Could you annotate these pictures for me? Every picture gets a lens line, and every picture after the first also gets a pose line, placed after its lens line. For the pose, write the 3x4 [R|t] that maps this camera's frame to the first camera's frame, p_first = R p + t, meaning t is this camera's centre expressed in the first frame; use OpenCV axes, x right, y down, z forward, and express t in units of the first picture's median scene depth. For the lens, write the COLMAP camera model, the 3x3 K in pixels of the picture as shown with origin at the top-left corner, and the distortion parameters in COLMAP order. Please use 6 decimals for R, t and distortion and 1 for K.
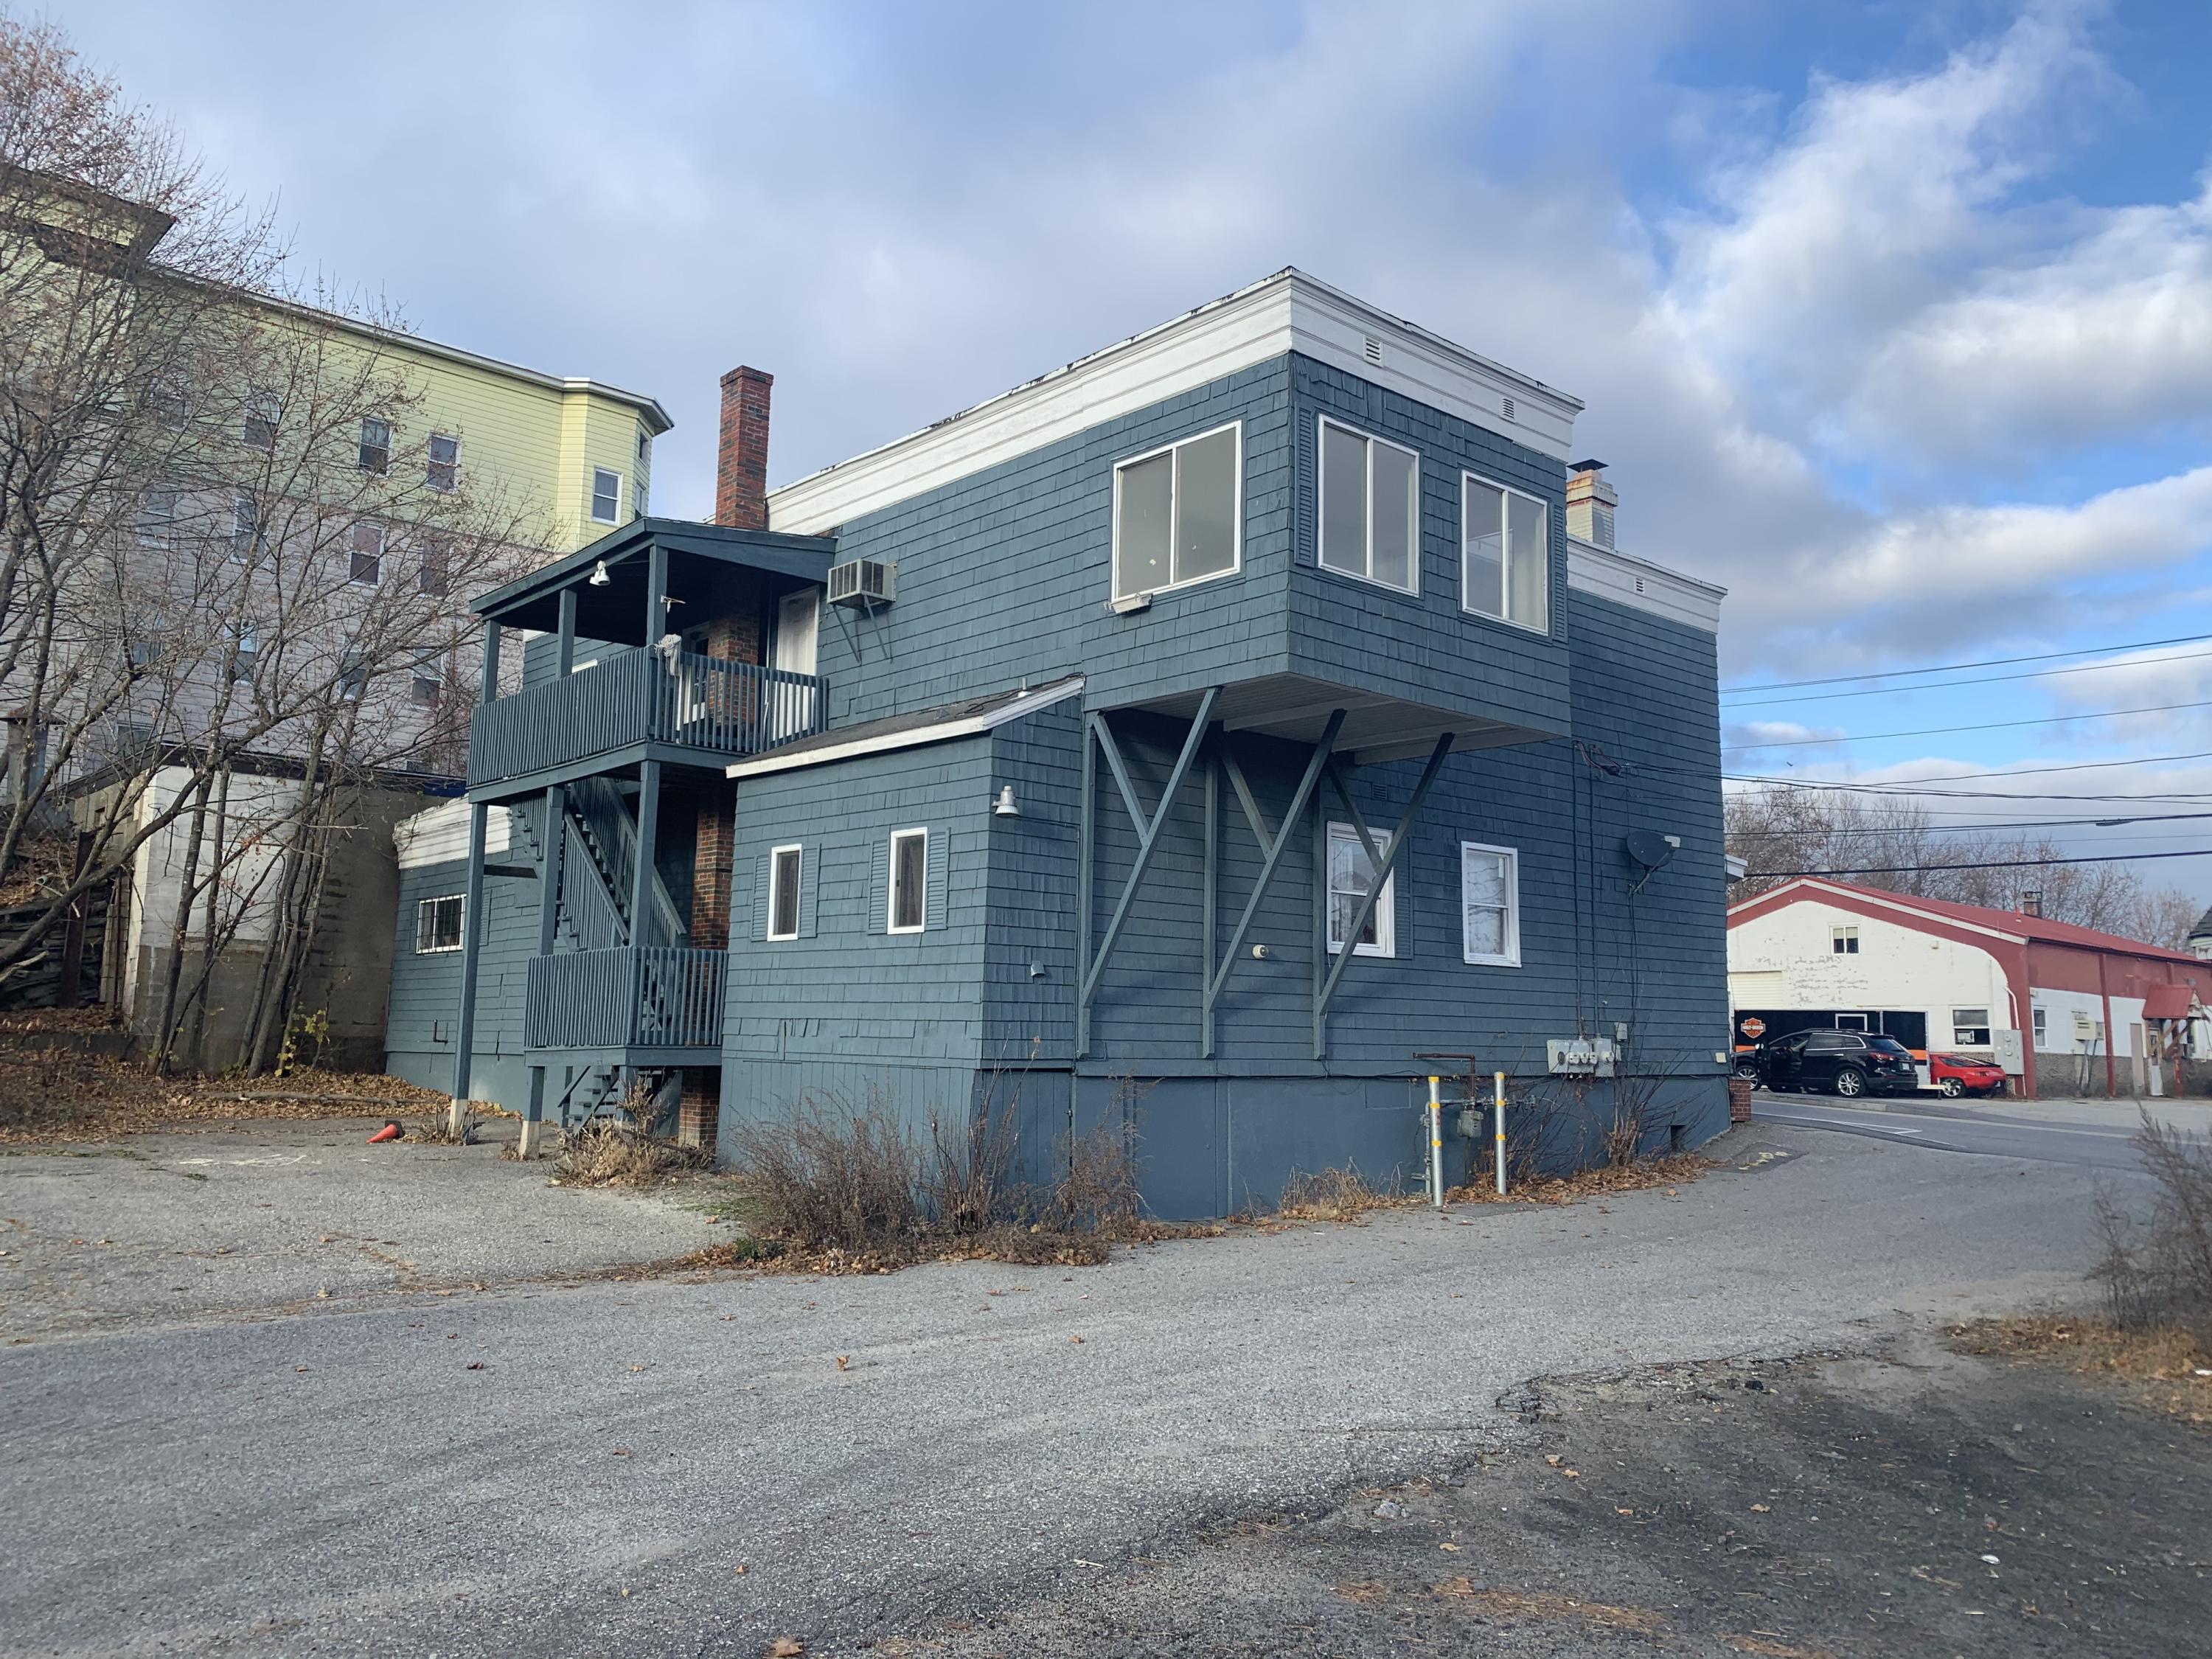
lens RADIAL K [[1666.8, 0, 1112.1], [0, 1666.8, 828.4], [0, 0, 1]] dist [-0.006107, -0.003889]
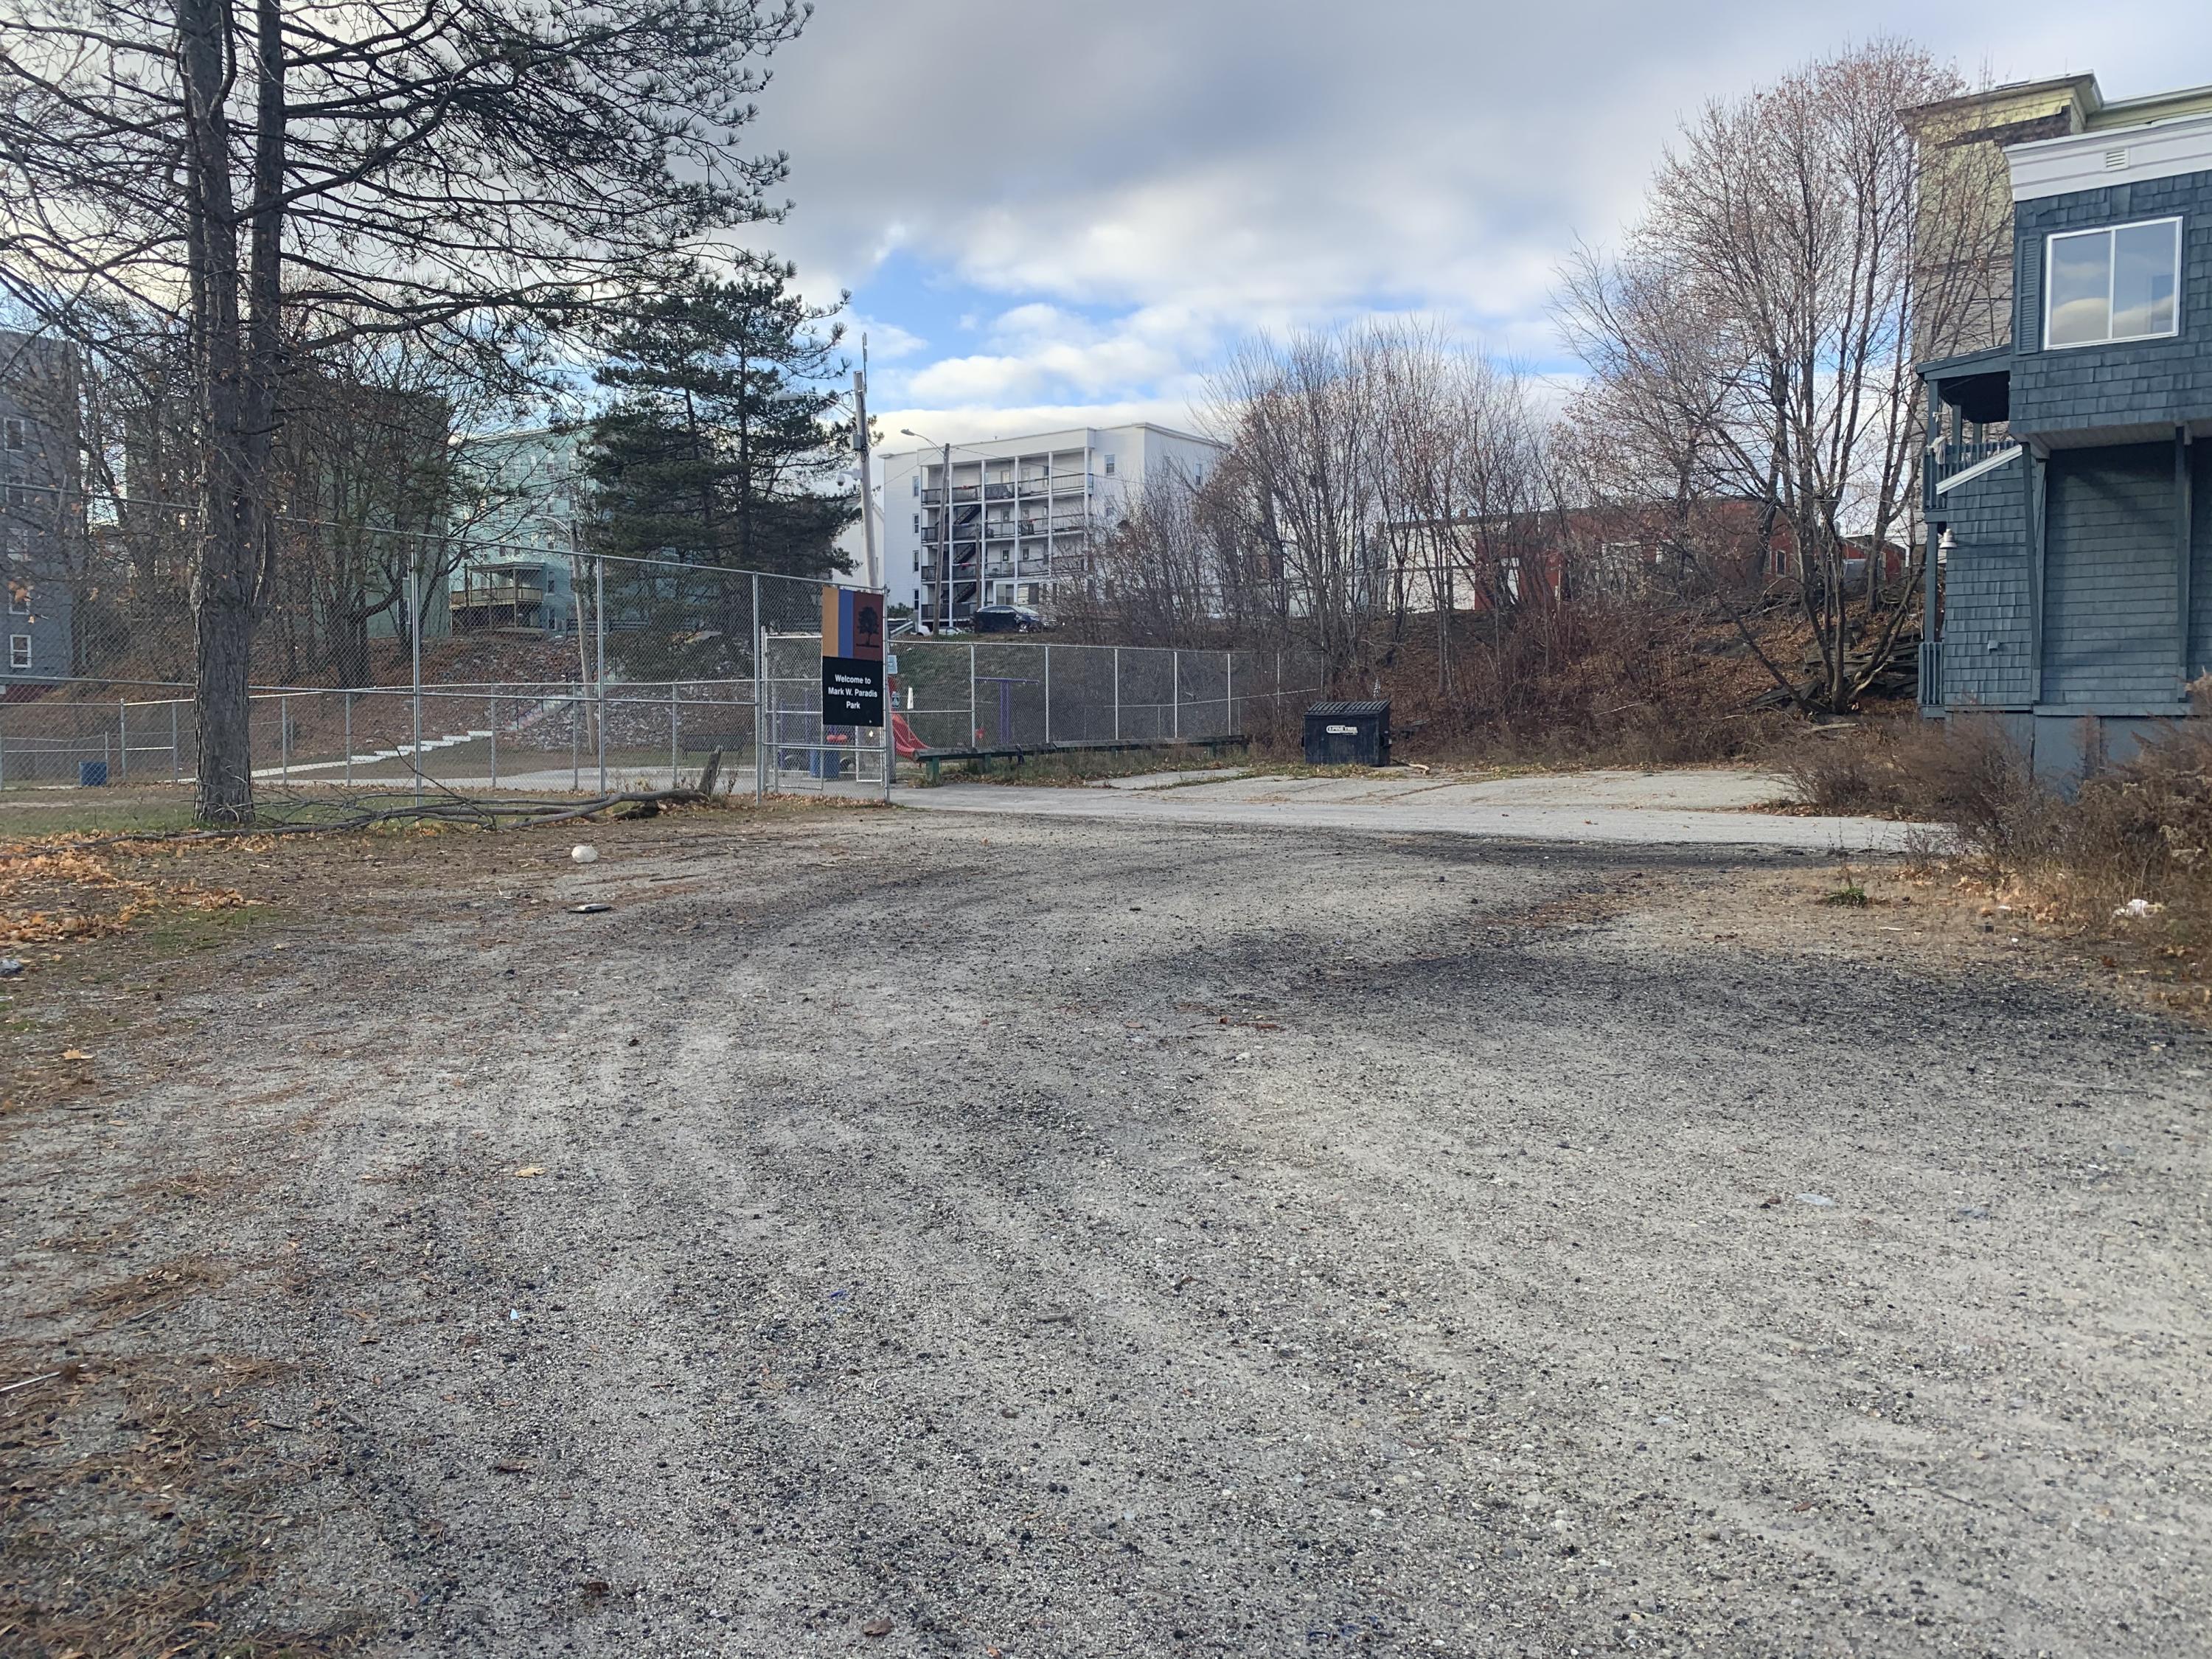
lens RADIAL K [[1666.8, 0, 1107.7], [0, 1666.8, 826.1], [0, 0, 1]] dist [-0.006107, -0.003889]
pose [[0.220911, 0.044741, -0.974267, 0.837463], [0.112529, 0.991107, 0.071029, 0.034209], [0.968780, -0.125324, 0.213912, -0.075602]]
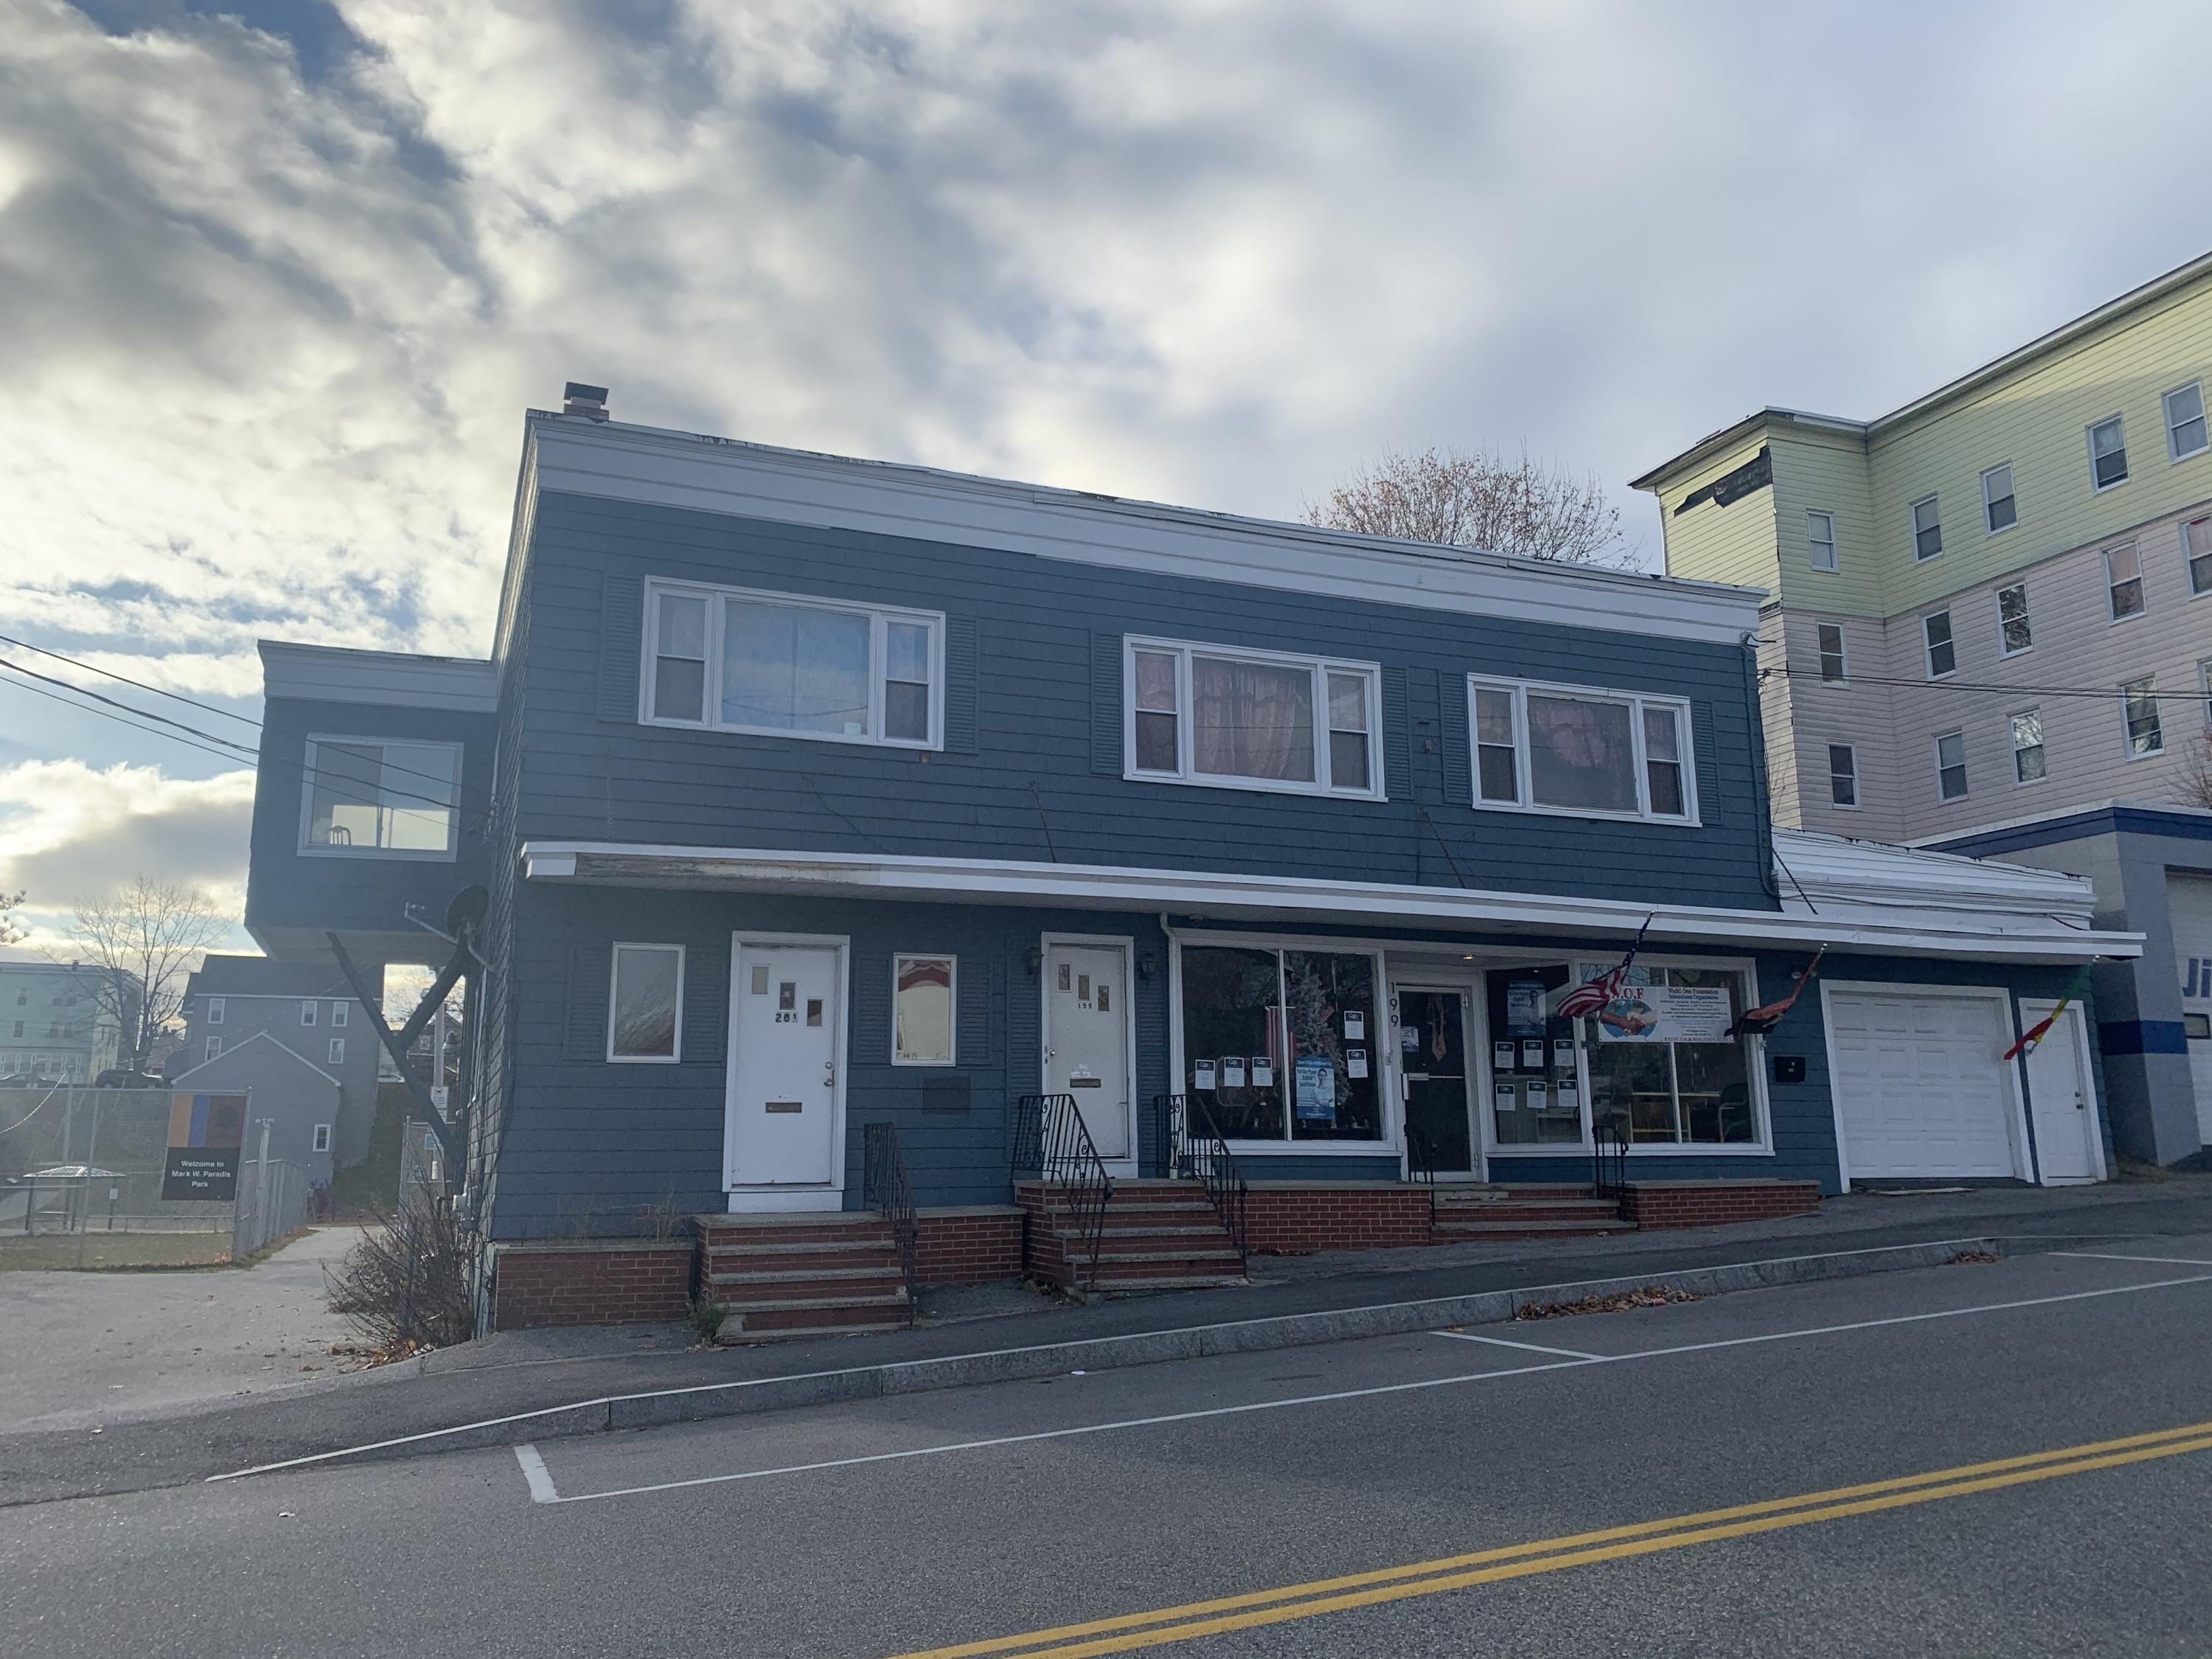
lens RADIAL K [[1666.8, 0, 1103.0], [0, 1666.8, 826.5], [0, 0, 1]] dist [-0.006107, -0.003889]
pose [[-0.341501, -0.197688, -0.918856, 0.853080], [0.112770, 0.961949, -0.248872, 0.184053], [0.933092, -0.188609, -0.306213, 1.443597]]
